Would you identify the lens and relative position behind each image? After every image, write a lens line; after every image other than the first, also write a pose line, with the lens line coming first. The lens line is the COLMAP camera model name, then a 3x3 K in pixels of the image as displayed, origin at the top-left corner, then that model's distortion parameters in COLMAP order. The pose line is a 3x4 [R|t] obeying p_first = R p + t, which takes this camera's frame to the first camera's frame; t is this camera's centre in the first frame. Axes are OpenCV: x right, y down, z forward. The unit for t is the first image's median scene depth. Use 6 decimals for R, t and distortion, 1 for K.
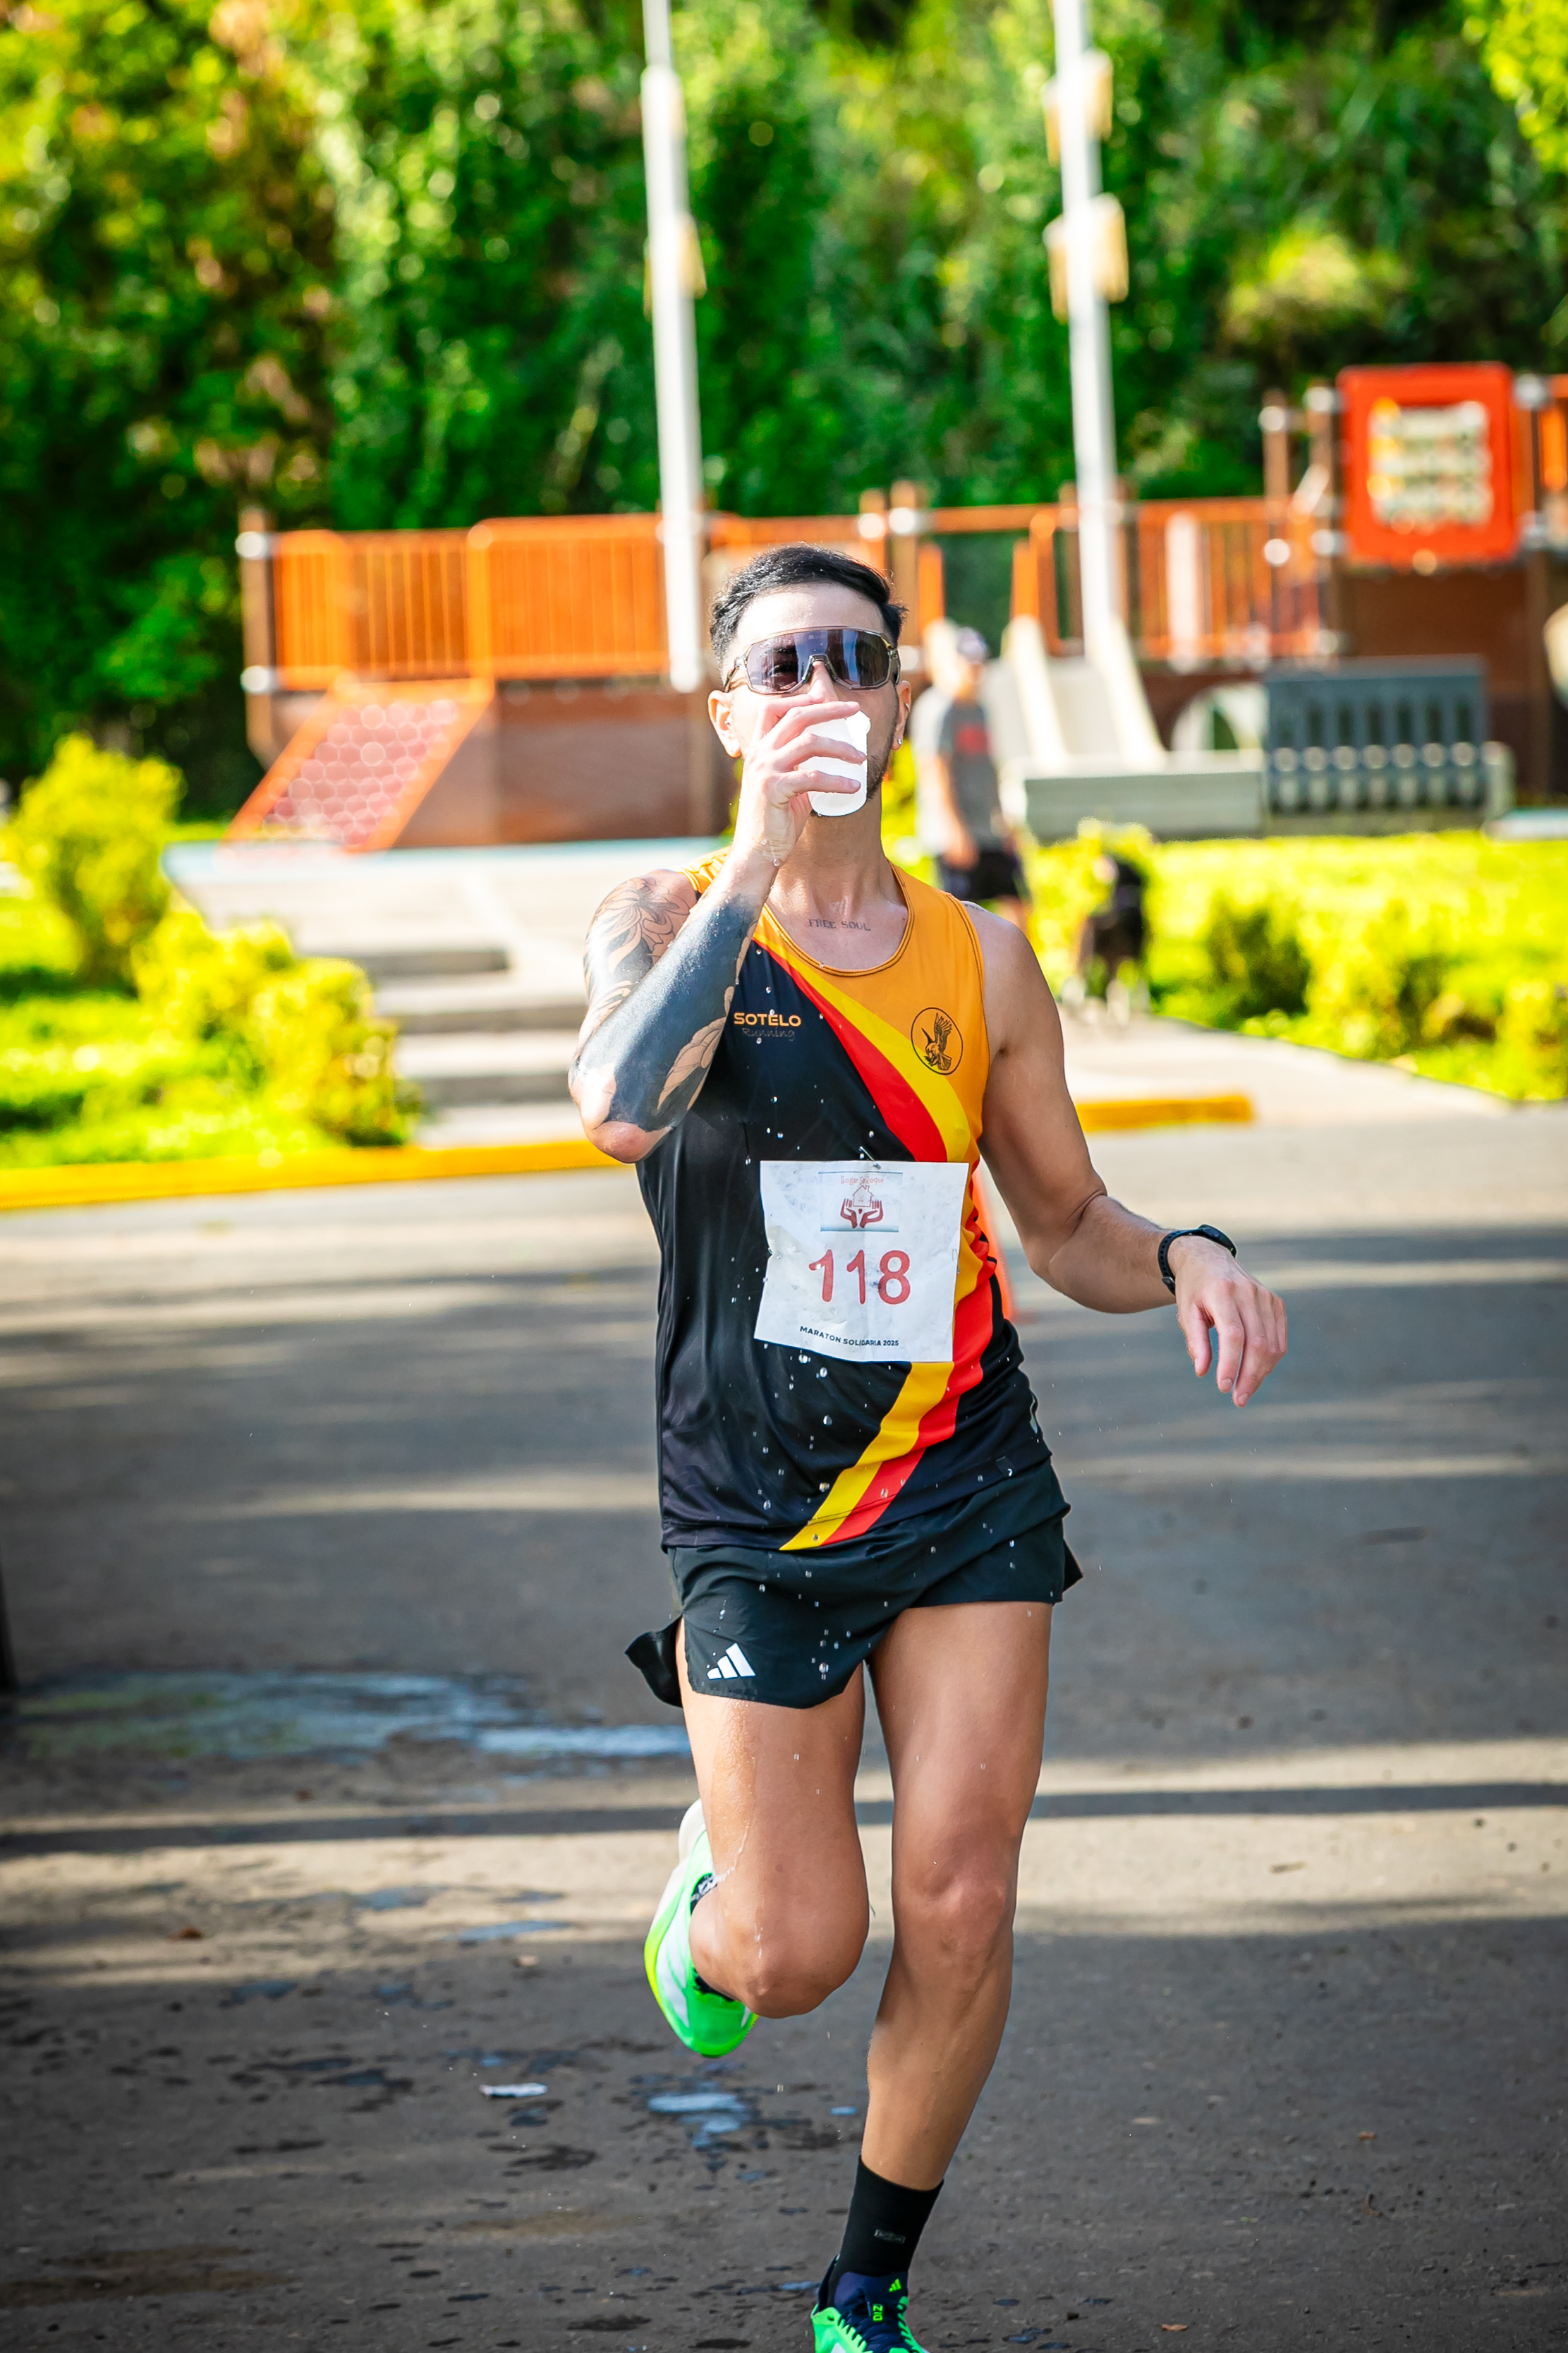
lens RADIAL K [[11313.8, 0, 786.7], [0, 11313.8, 1170.6], [0, 0, 1]] dist [-0.872204, 0.000000]
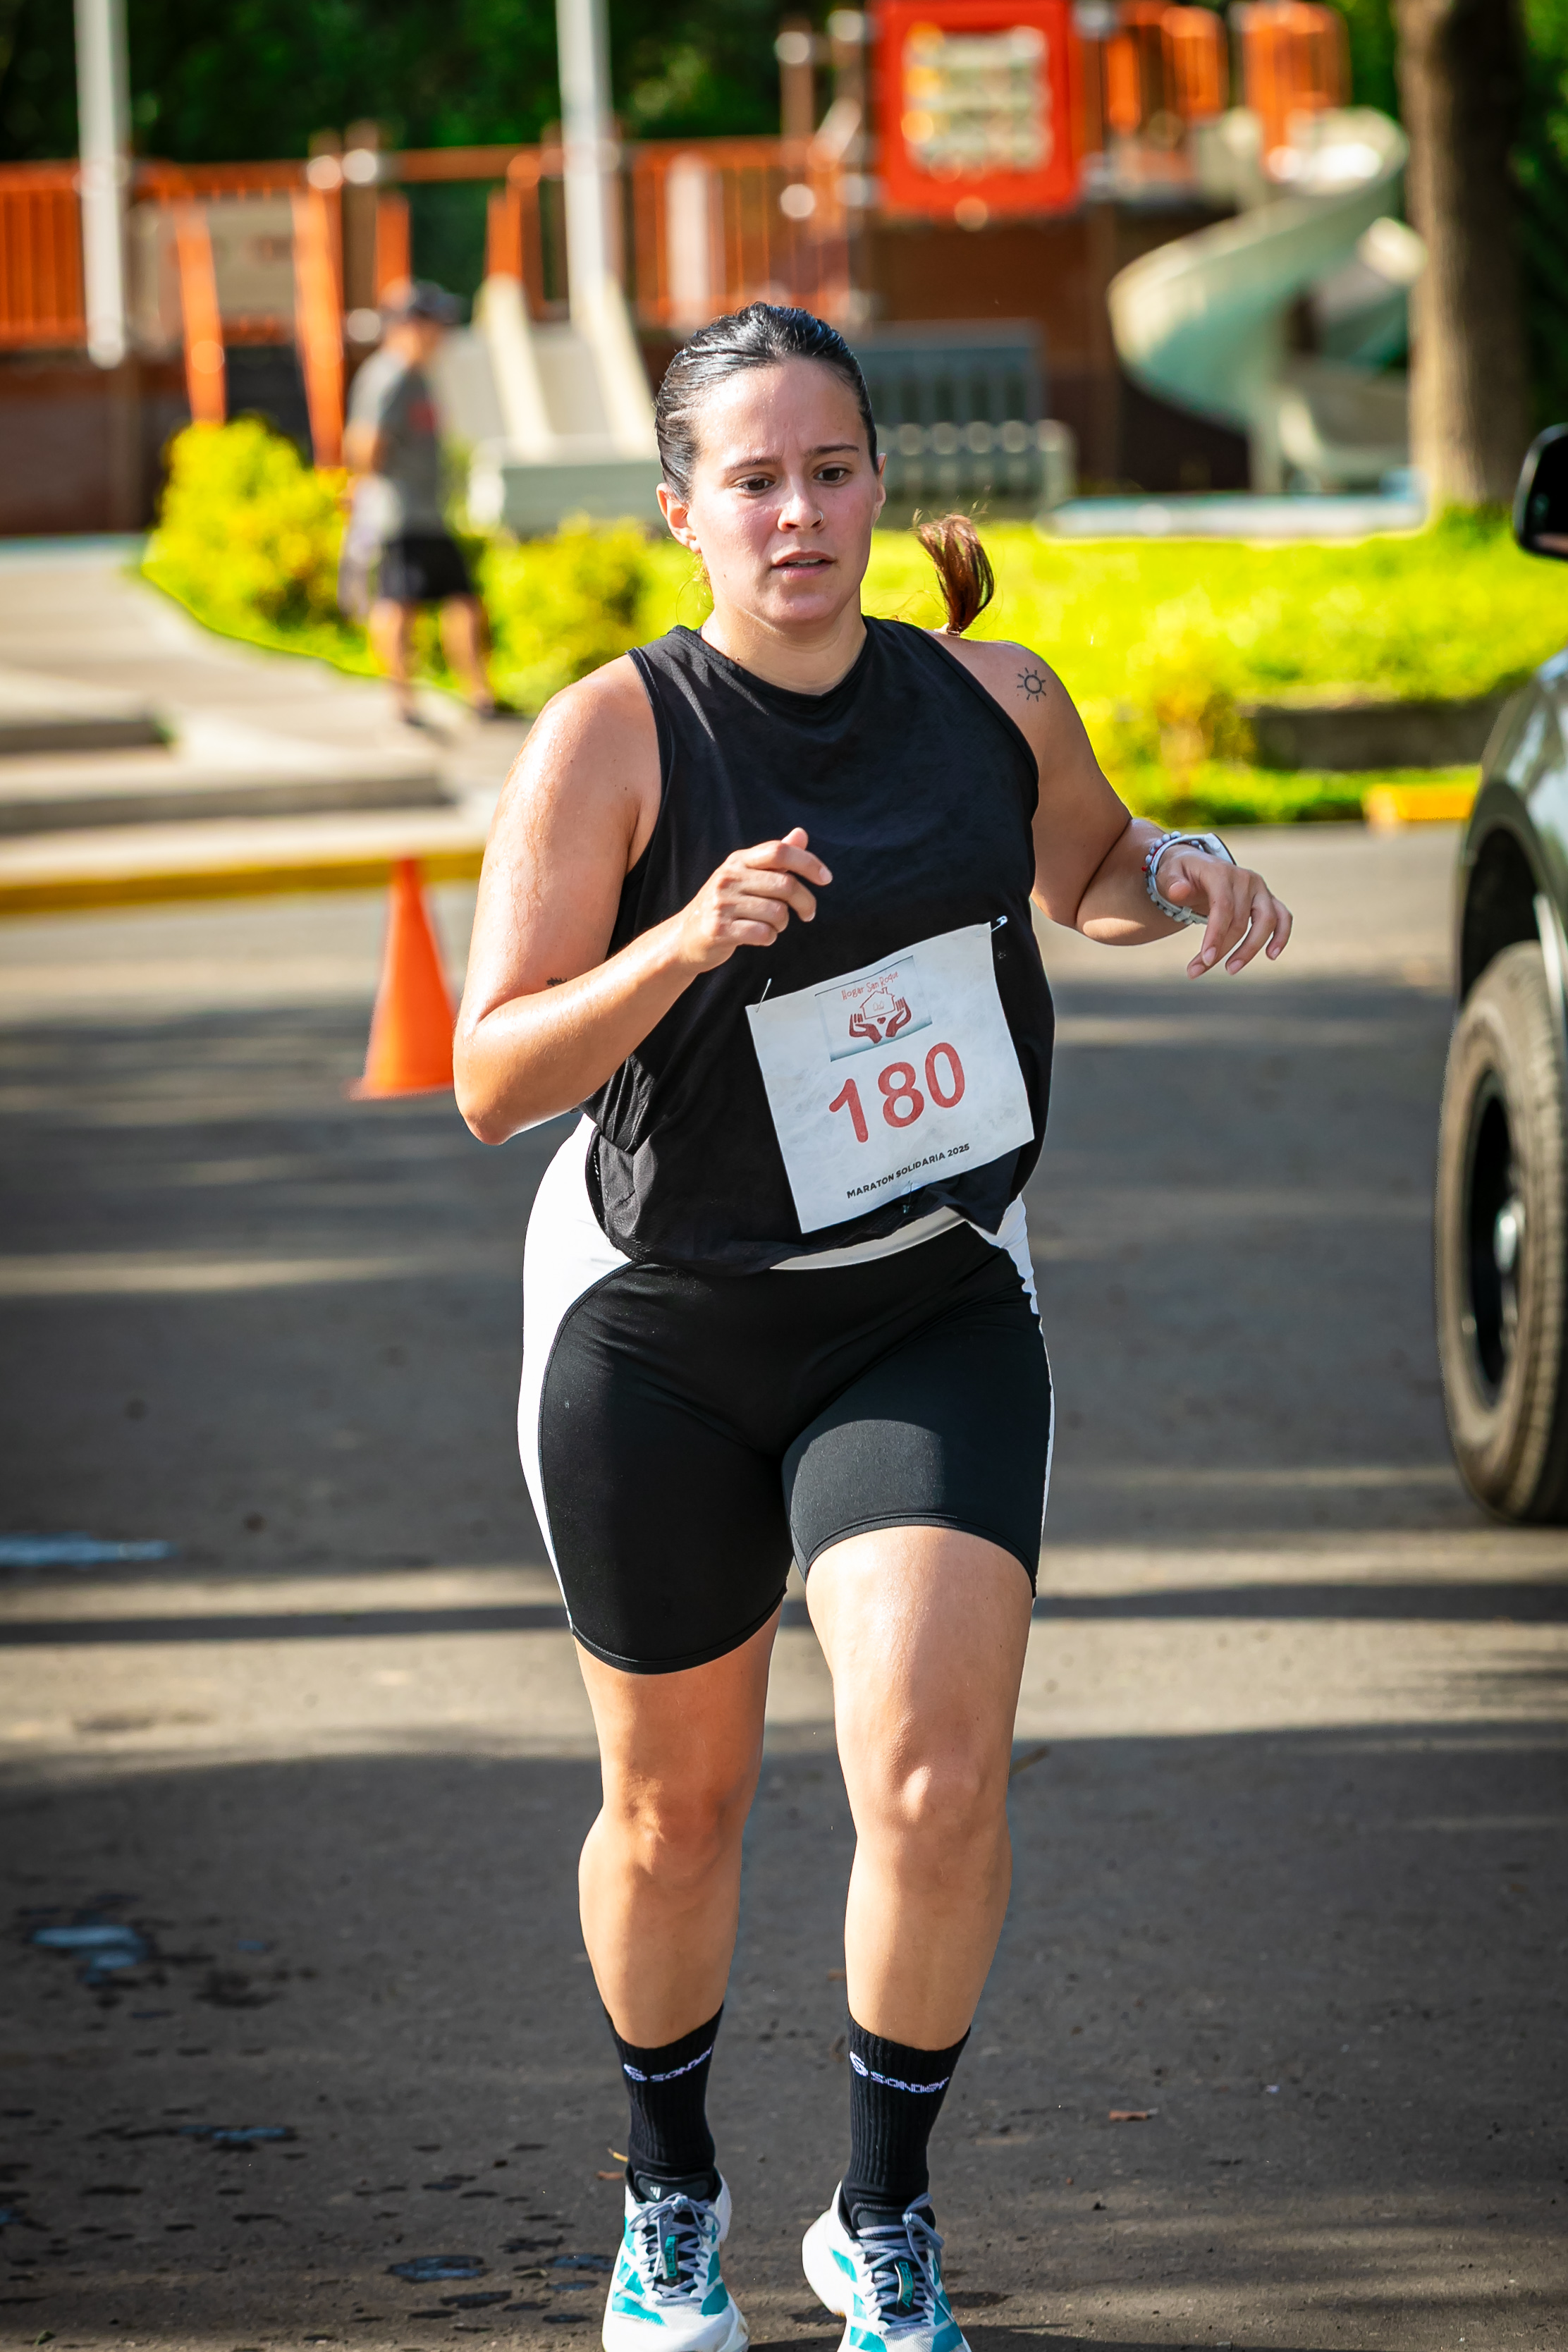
lens RADIAL K [[13241.1, 0, 883.8], [0, 13241.1, 1180.4], [0, 0, 1]] dist [-1.138902, 0.000000]
pose [[0.998758, -0.001222, 0.049800, 0.000650], [0.000253, 0.999811, 0.019455, 0.000480], [-0.049815, -0.019418, 0.998570, -0.009253]]
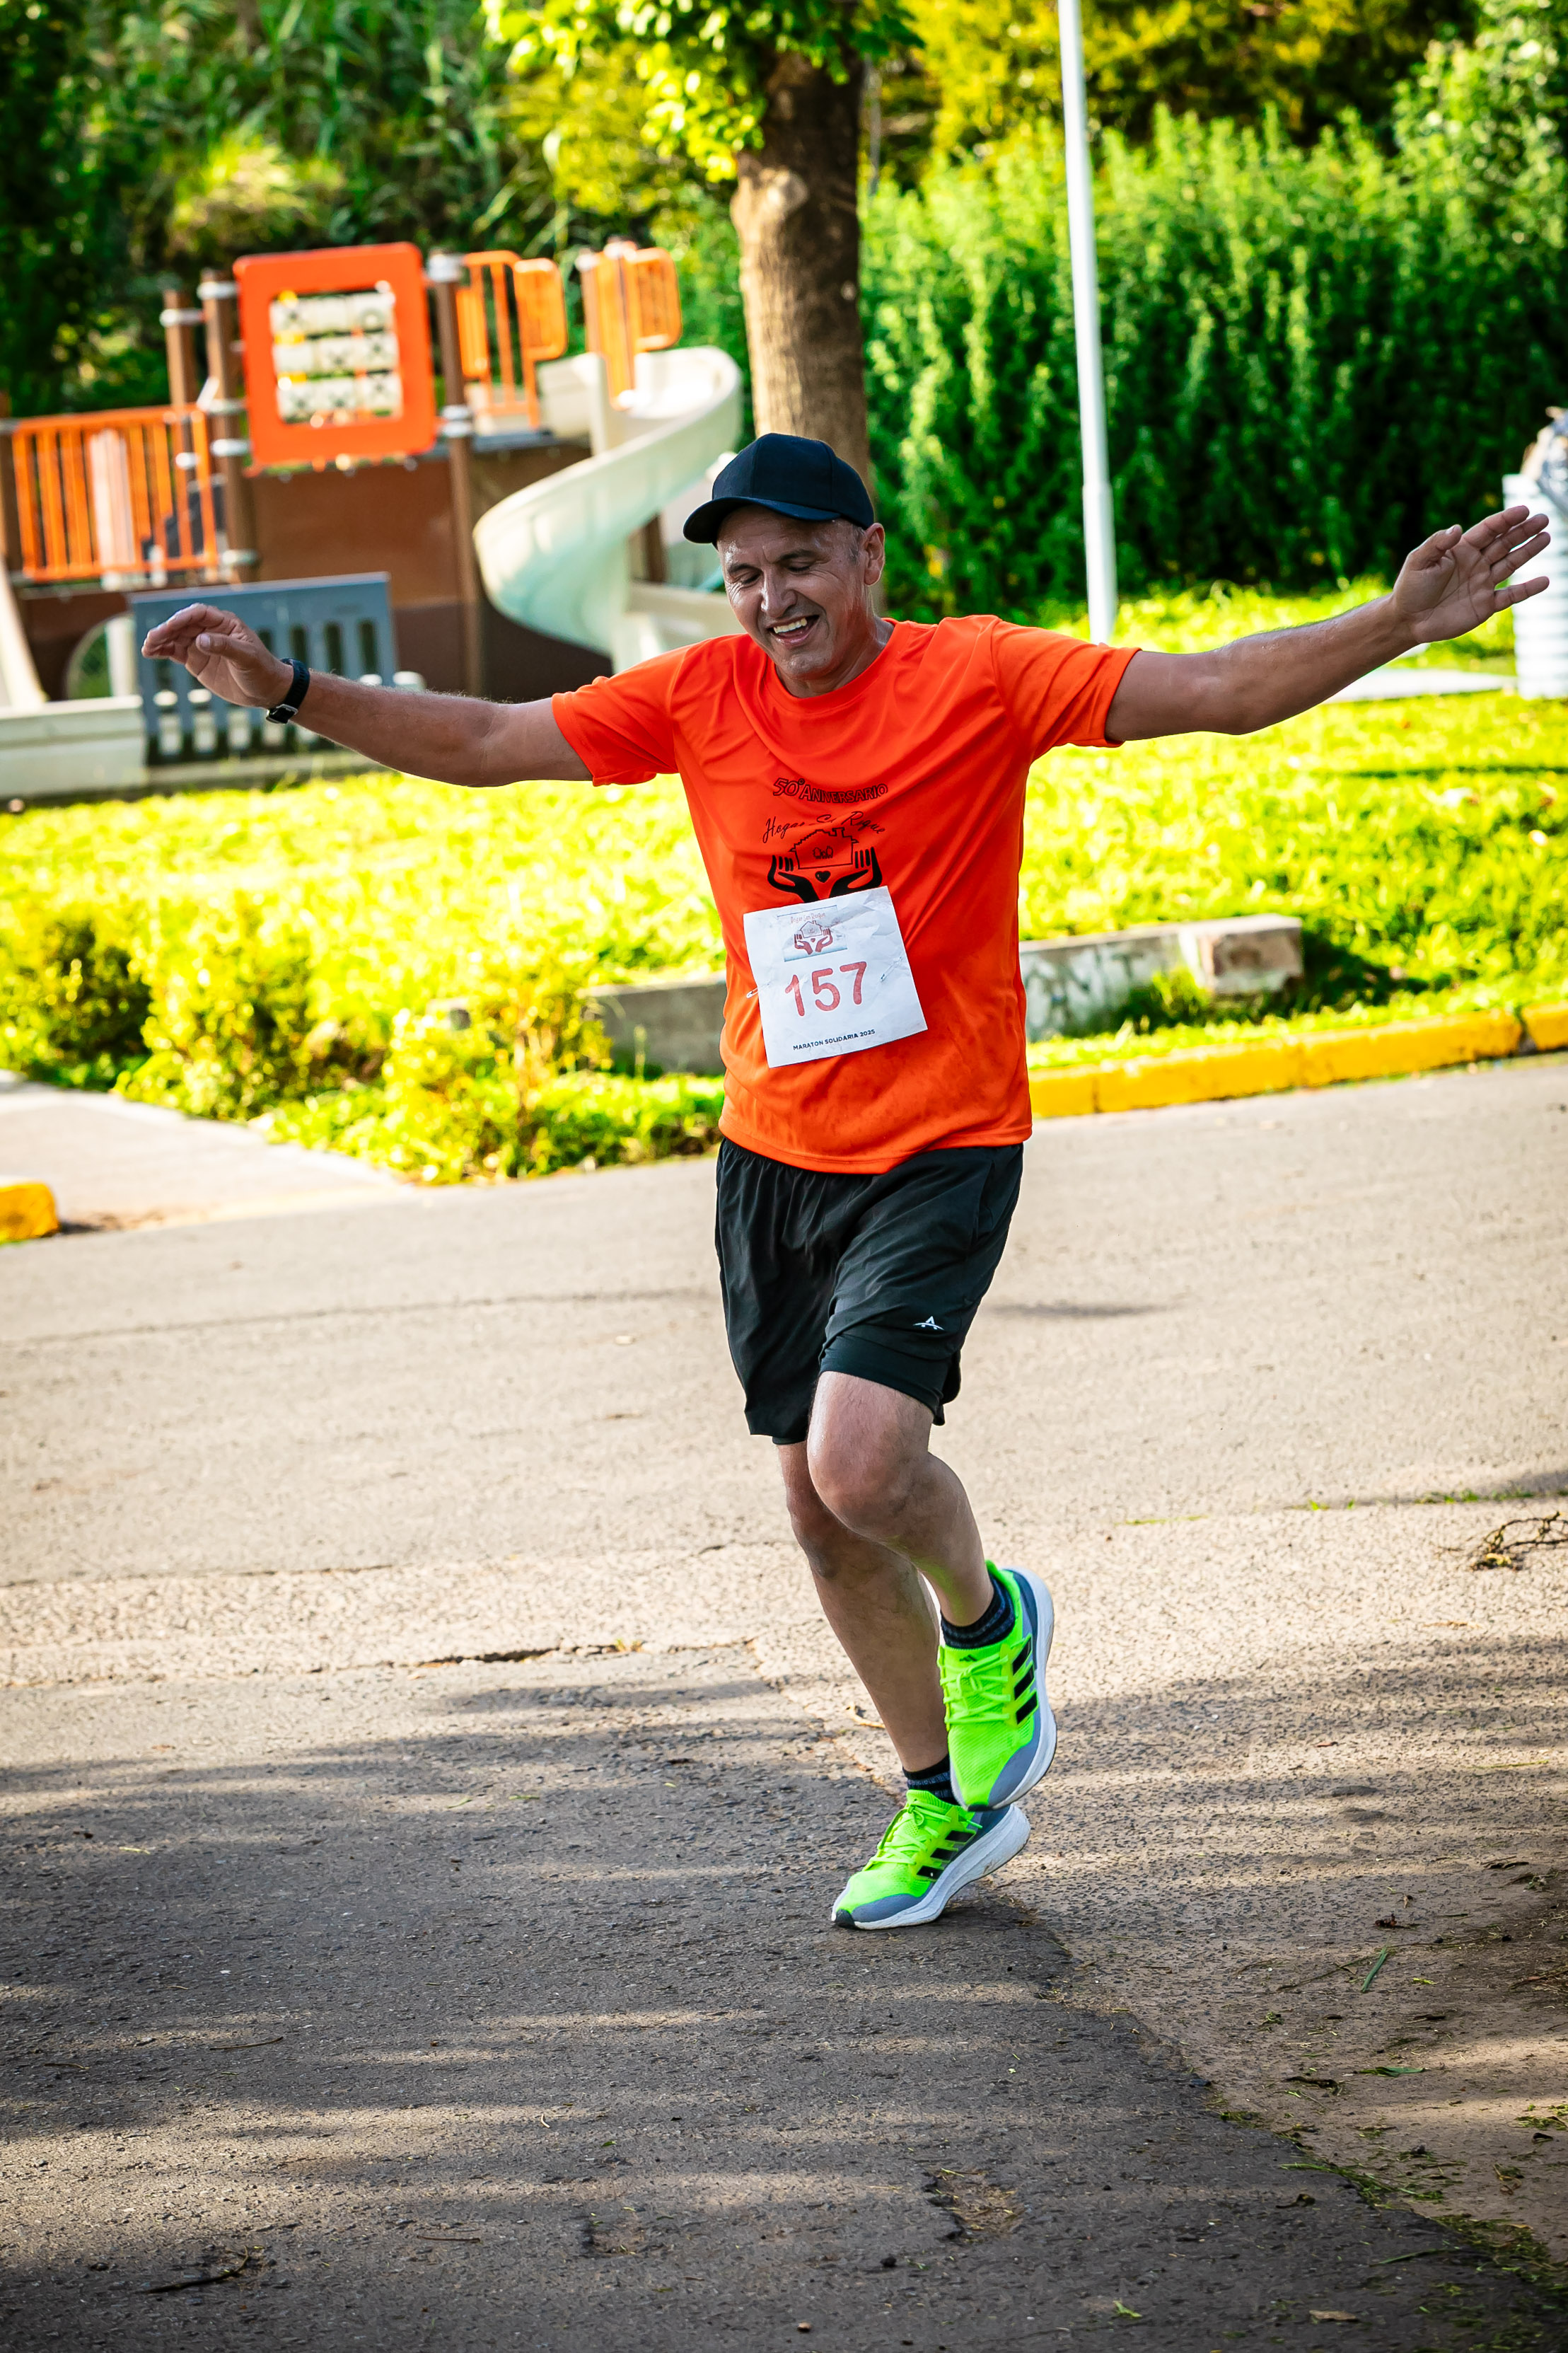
lens RADIAL K [[6535.8, 0, 772.0], [0, 6535.8, 1170.0], [0, 0, 1]] dist [0.016201, 0.000000]
pose [[0.994550, -0.052352, 0.090169, 0.276119], [0.047855, 0.997534, 0.051331, -0.152692], [-0.092634, -0.046737, 0.994603, 3.159860]]
